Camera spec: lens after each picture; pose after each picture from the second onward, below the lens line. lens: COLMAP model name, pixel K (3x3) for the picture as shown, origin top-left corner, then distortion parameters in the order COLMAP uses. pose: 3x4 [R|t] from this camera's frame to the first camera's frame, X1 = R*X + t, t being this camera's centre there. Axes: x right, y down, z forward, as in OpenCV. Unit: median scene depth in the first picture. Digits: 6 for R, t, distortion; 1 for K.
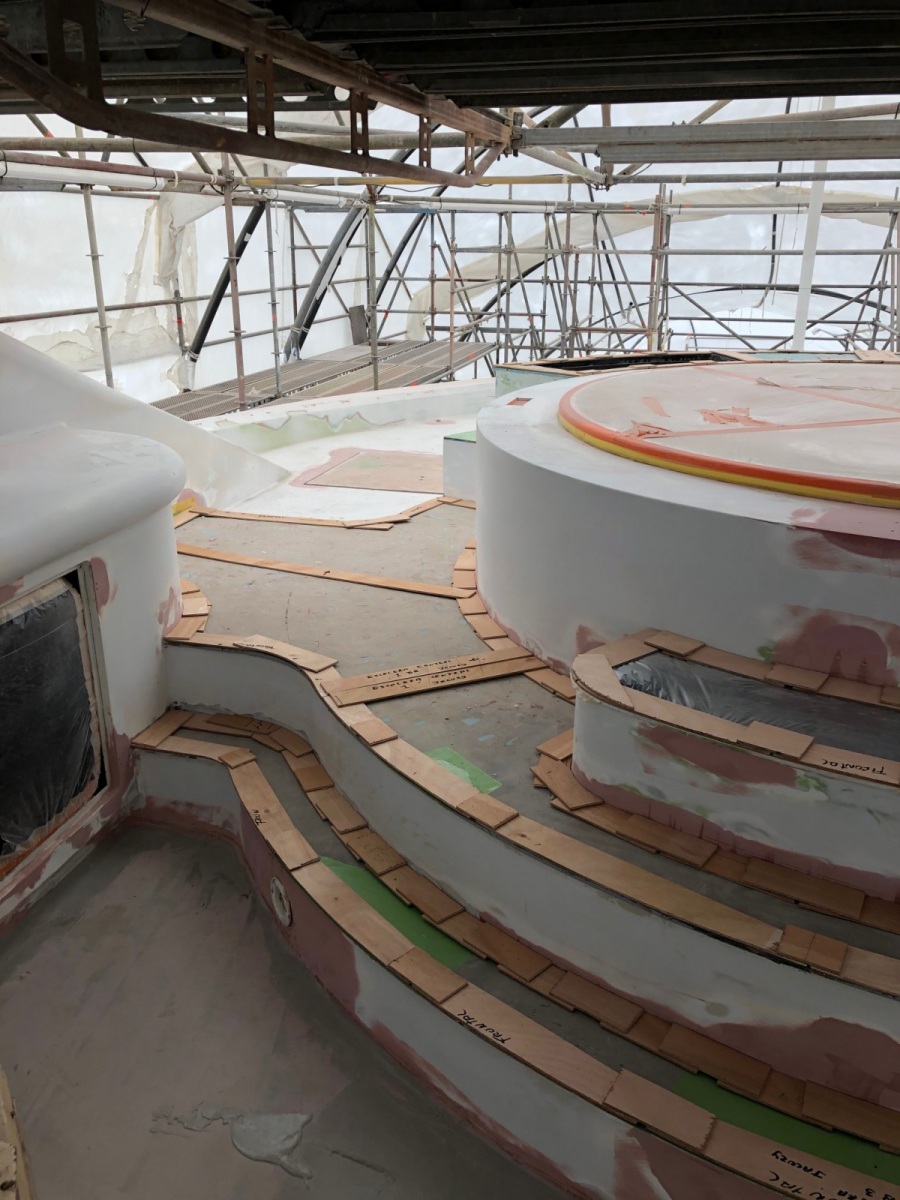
lens RADIAL K [[977.7, 0, 456.0], [0, 977.7, 603.8], [0, 0, 1]] dist [0.028818, -0.022906]
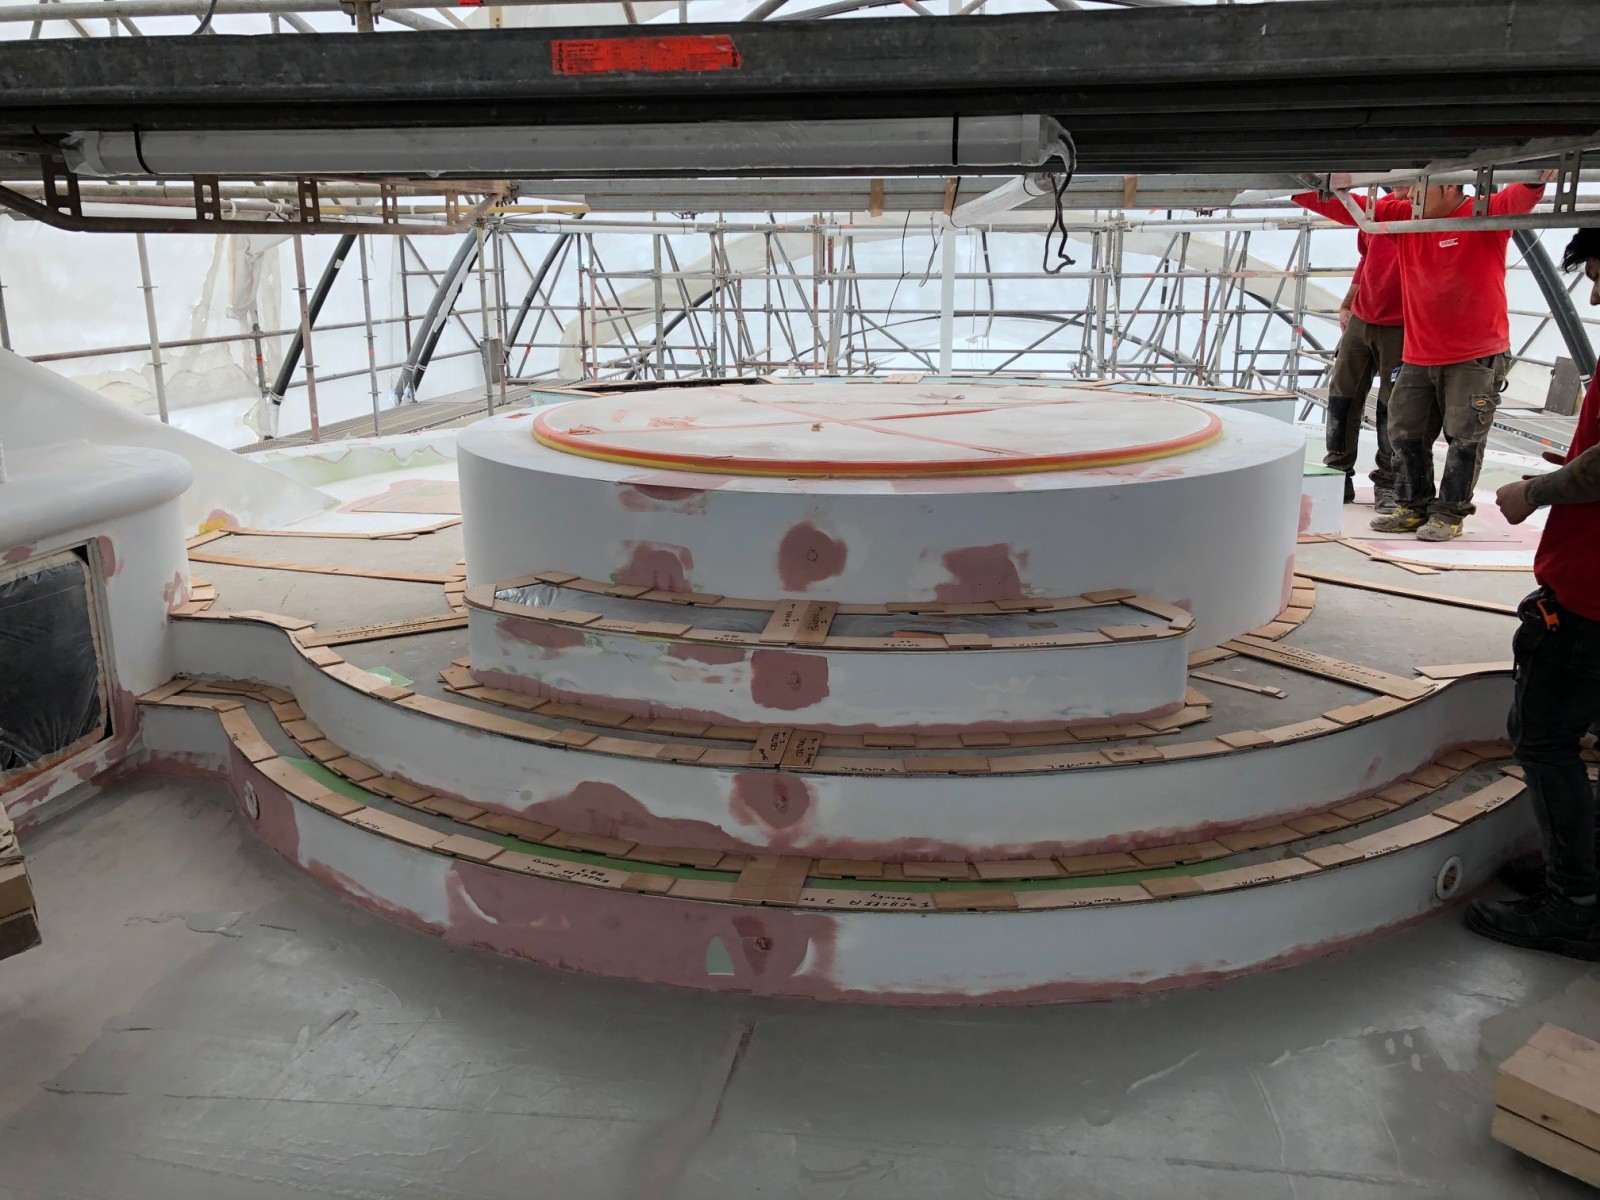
lens RADIAL K [[1303.6, 0, 800.4], [0, 1303.6, 586.7], [0, 0, 1]] dist [0.028818, -0.022906]
pose [[0.995248, -0.029823, 0.092691, 0.320537], [0.039613, 0.993615, -0.105645, 0.208055], [-0.088948, 0.108814, 0.990075, -0.639029]]
